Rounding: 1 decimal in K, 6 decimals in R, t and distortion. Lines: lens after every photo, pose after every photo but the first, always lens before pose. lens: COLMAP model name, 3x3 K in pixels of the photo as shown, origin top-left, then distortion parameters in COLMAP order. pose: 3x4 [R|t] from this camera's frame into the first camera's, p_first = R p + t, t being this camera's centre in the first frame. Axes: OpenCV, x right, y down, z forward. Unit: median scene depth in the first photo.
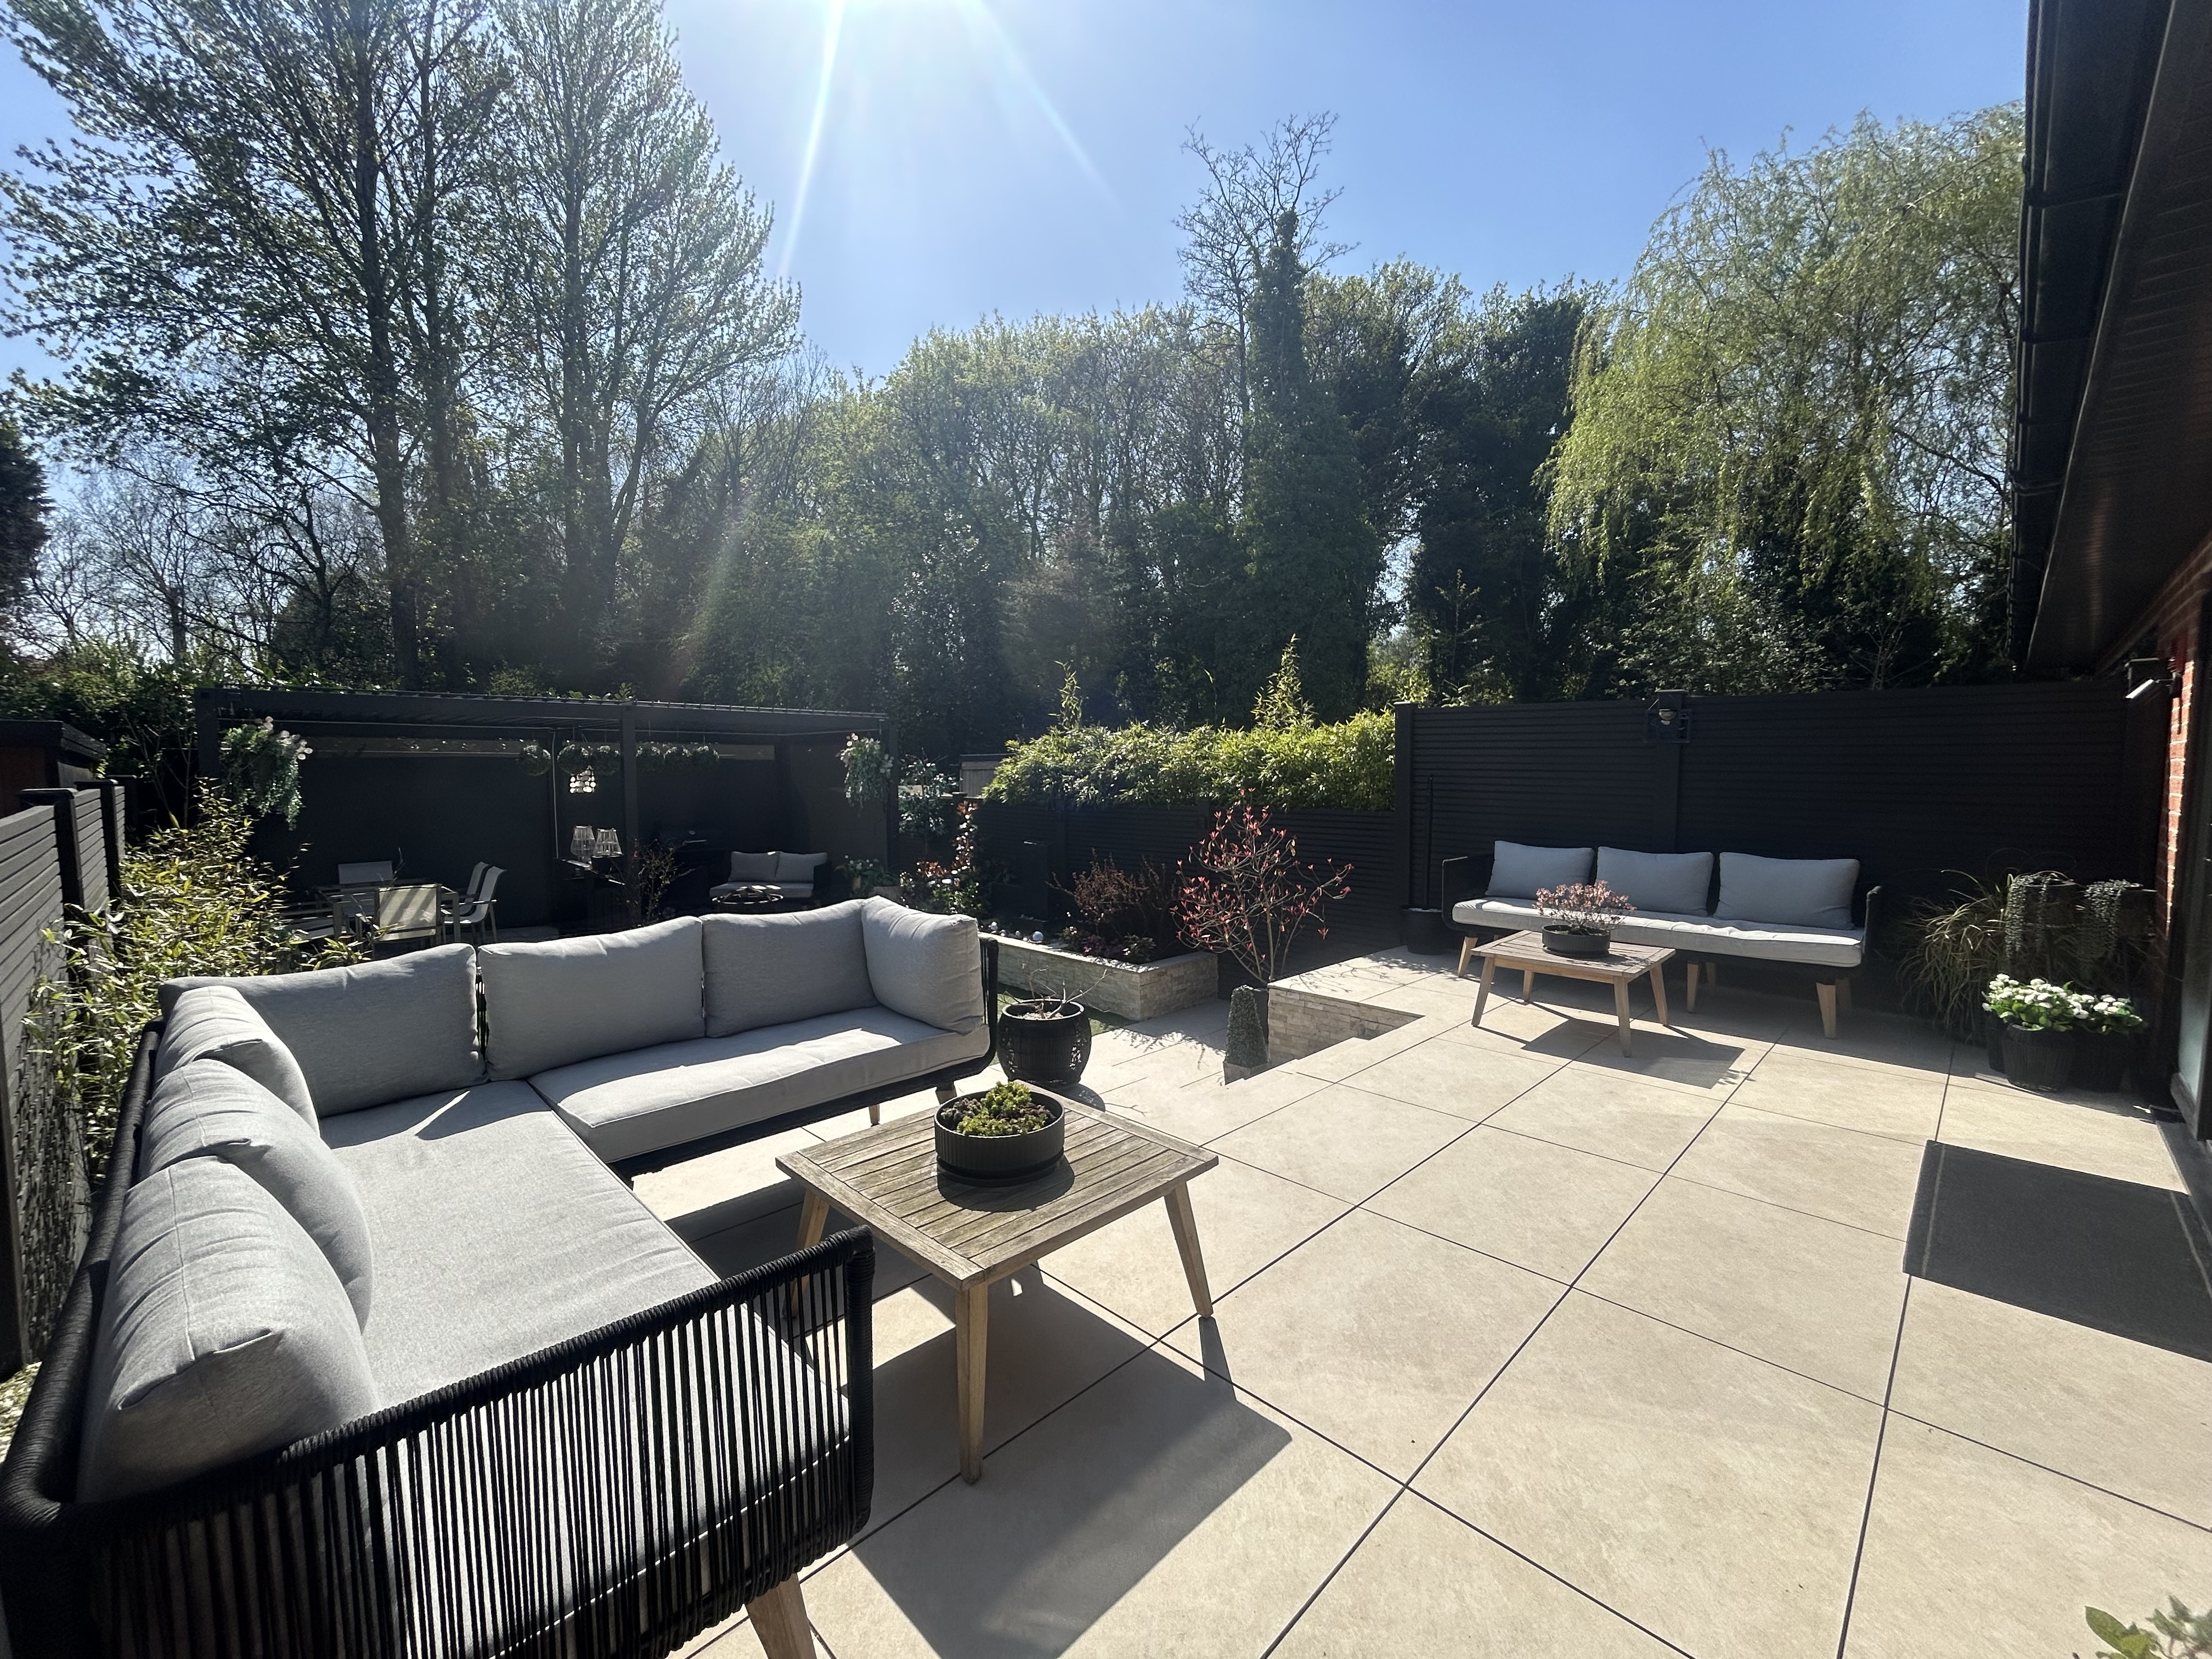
lens RADIAL K [[908.2, 0, 1106.0], [0, 908.2, 829.5], [0, 0, 1]] dist [-0.002591, 0.000743]
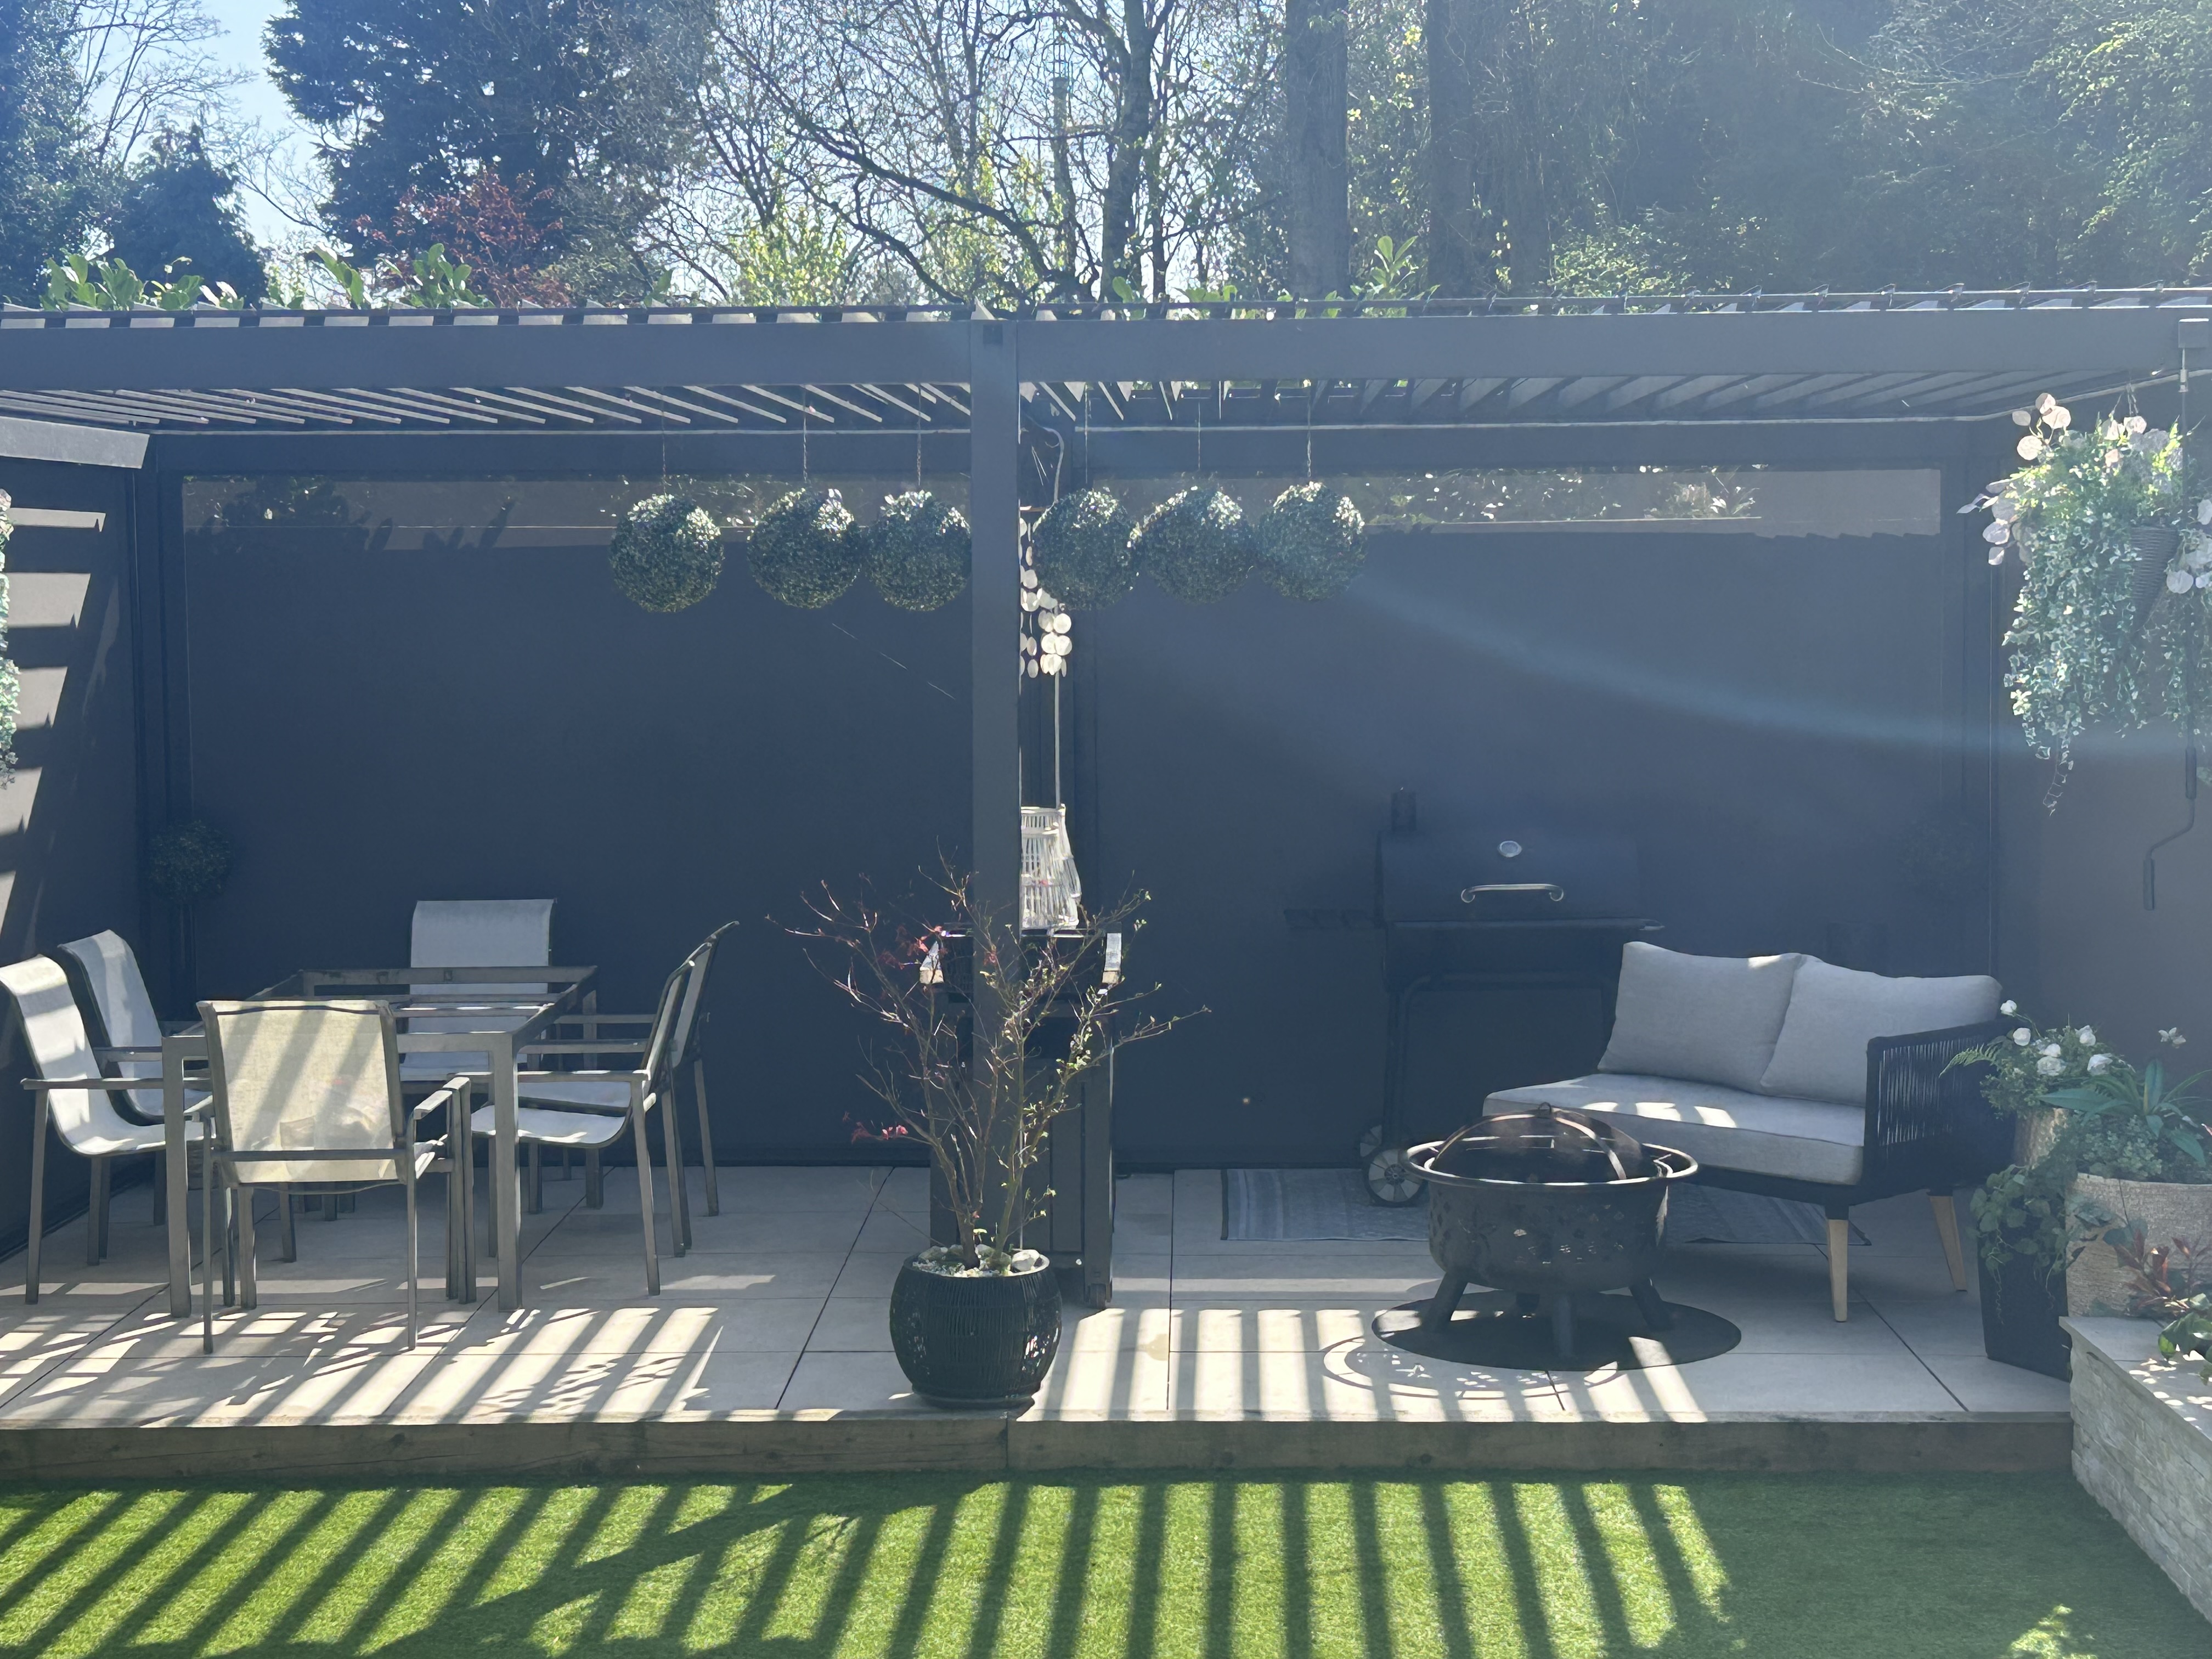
lens RADIAL K [[3507.1, 0, 1106.0], [0, 3507.1, 829.5], [0, 0, 1]] dist [0.289140, -1.117974]
pose [[0.687170, 0.046165, -0.725028, 0.155544], [-0.040539, 0.998861, 0.025179, -0.021554], [0.725365, 0.012090, 0.688259, 0.307785]]
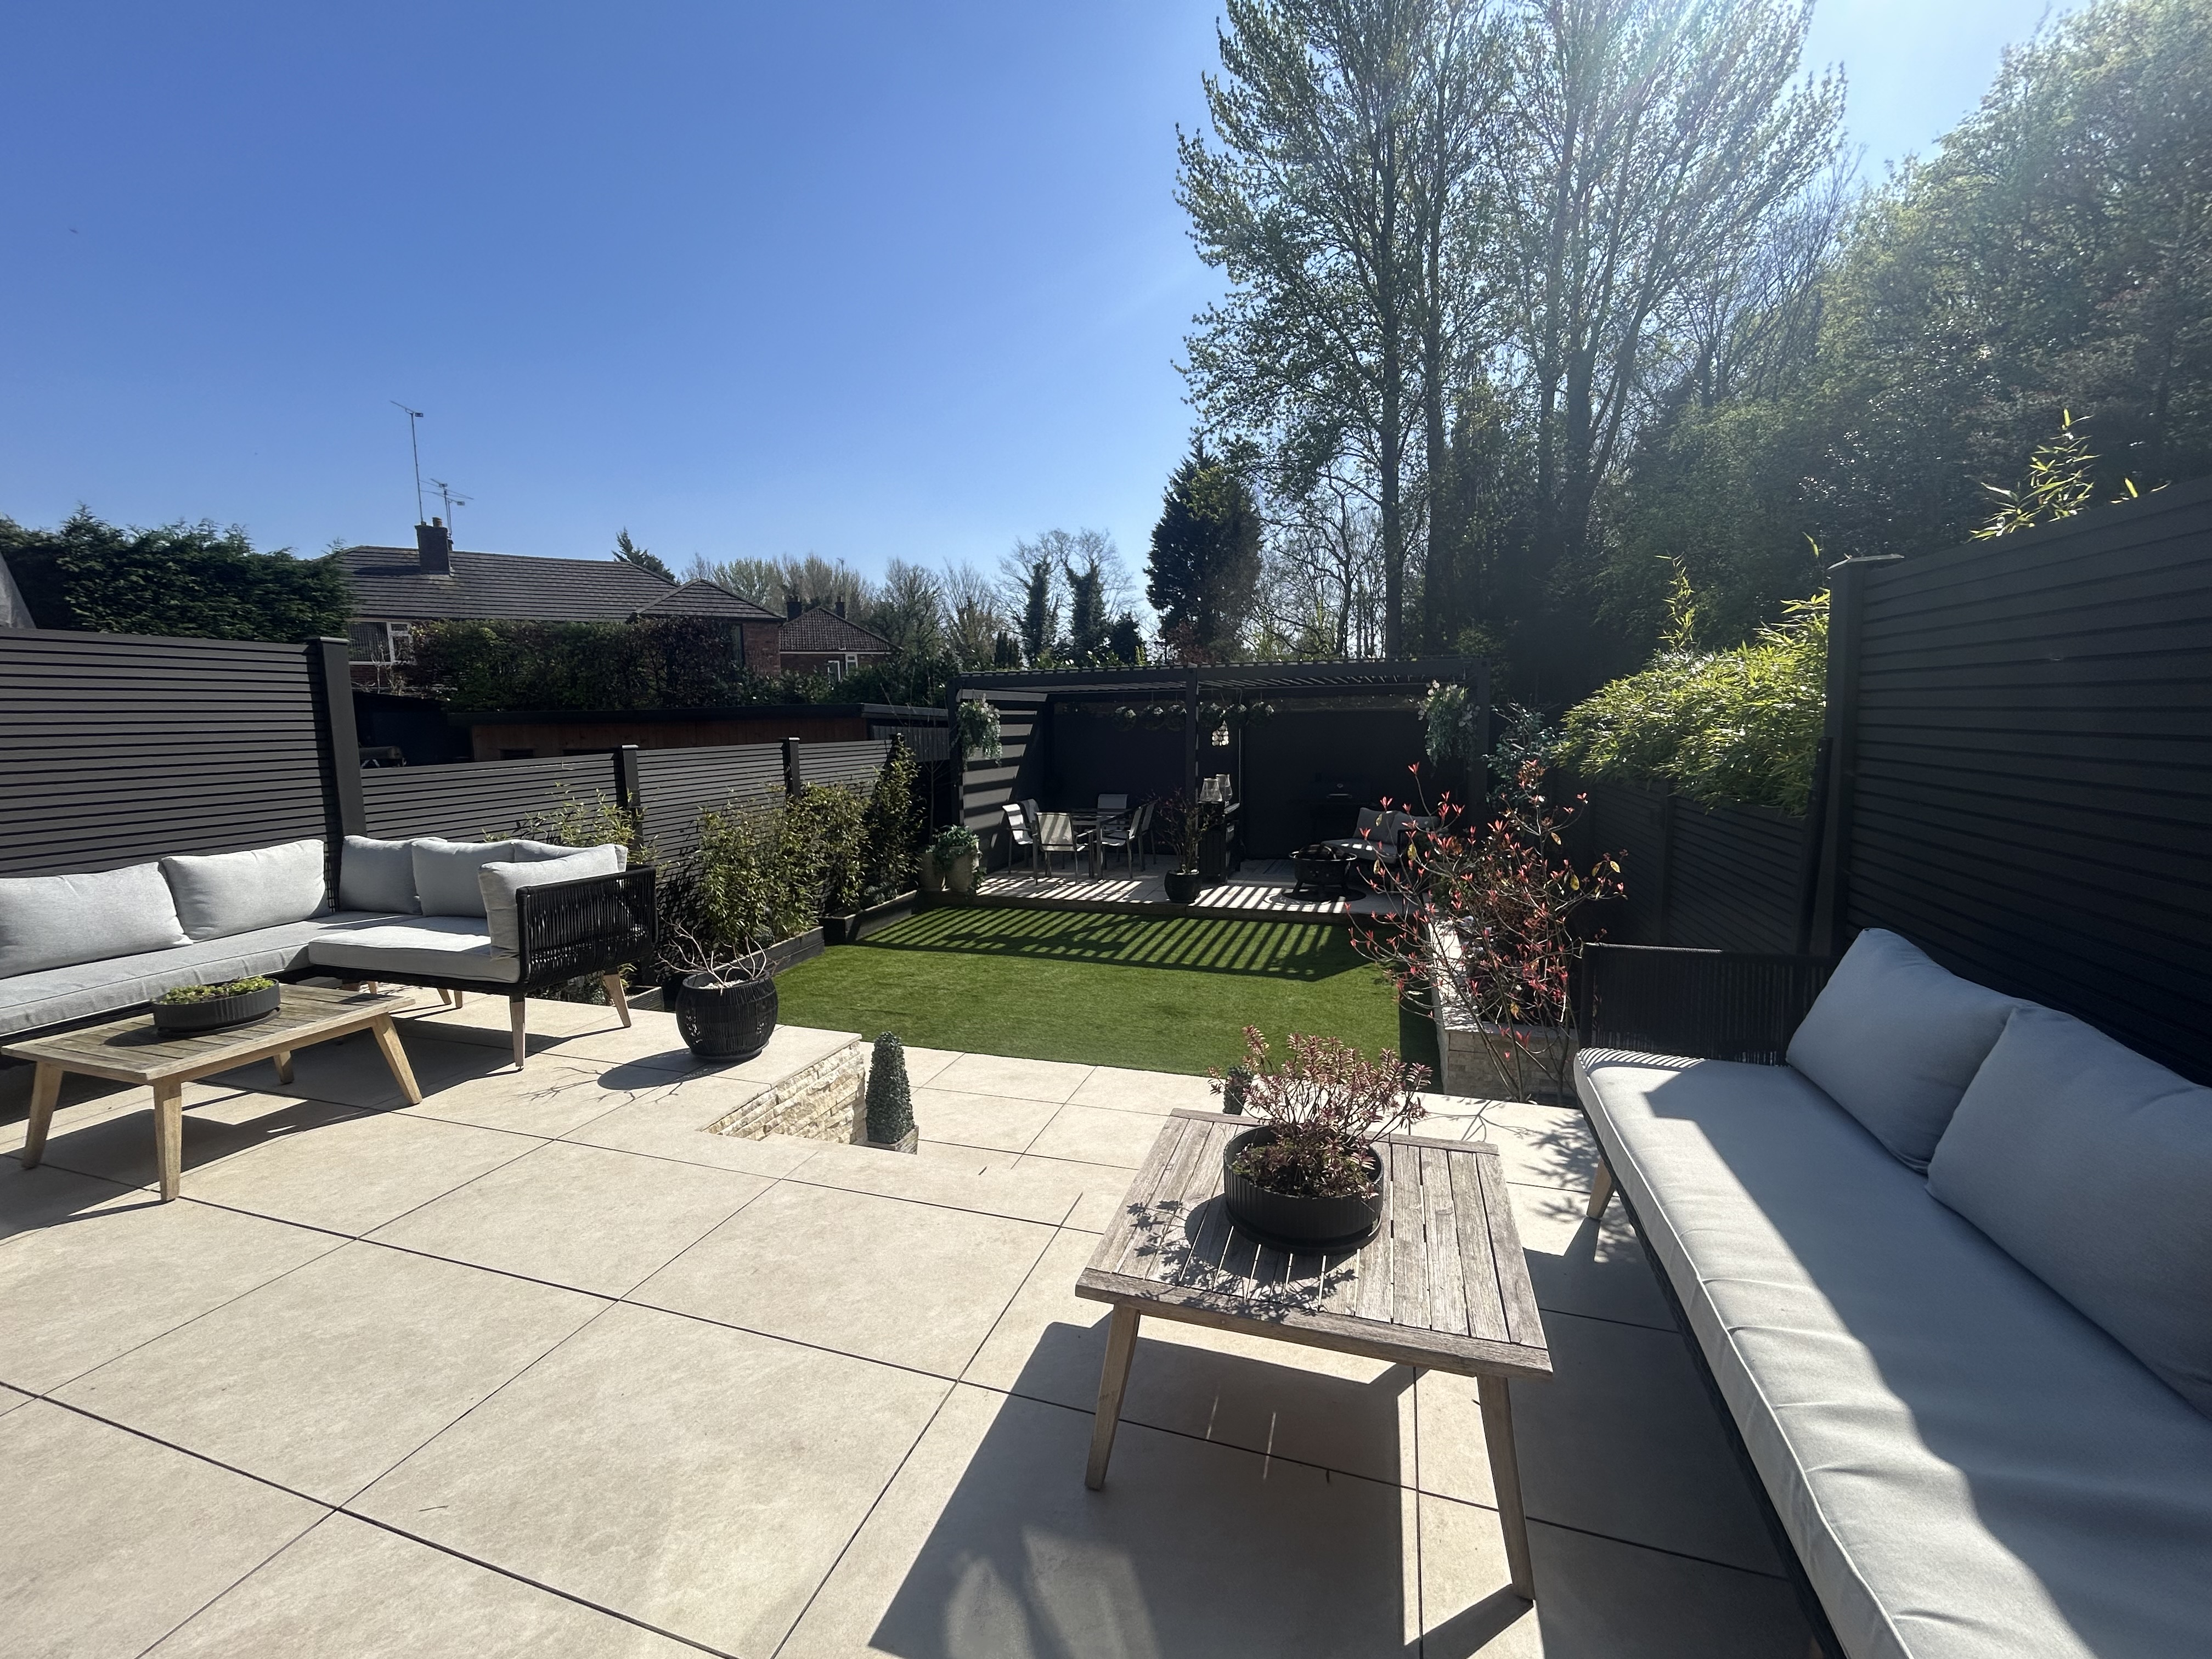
lens RADIAL K [[908.2, 0, 1106.0], [0, 908.2, 829.5], [0, 0, 1]] dist [-0.002591, 0.000743]
pose [[0.444561, 0.097681, -0.890407, 0.364726], [-0.043740, 0.995218, 0.087340, -0.026732], [0.894680, 0.000119, 0.446708, 0.337285]]
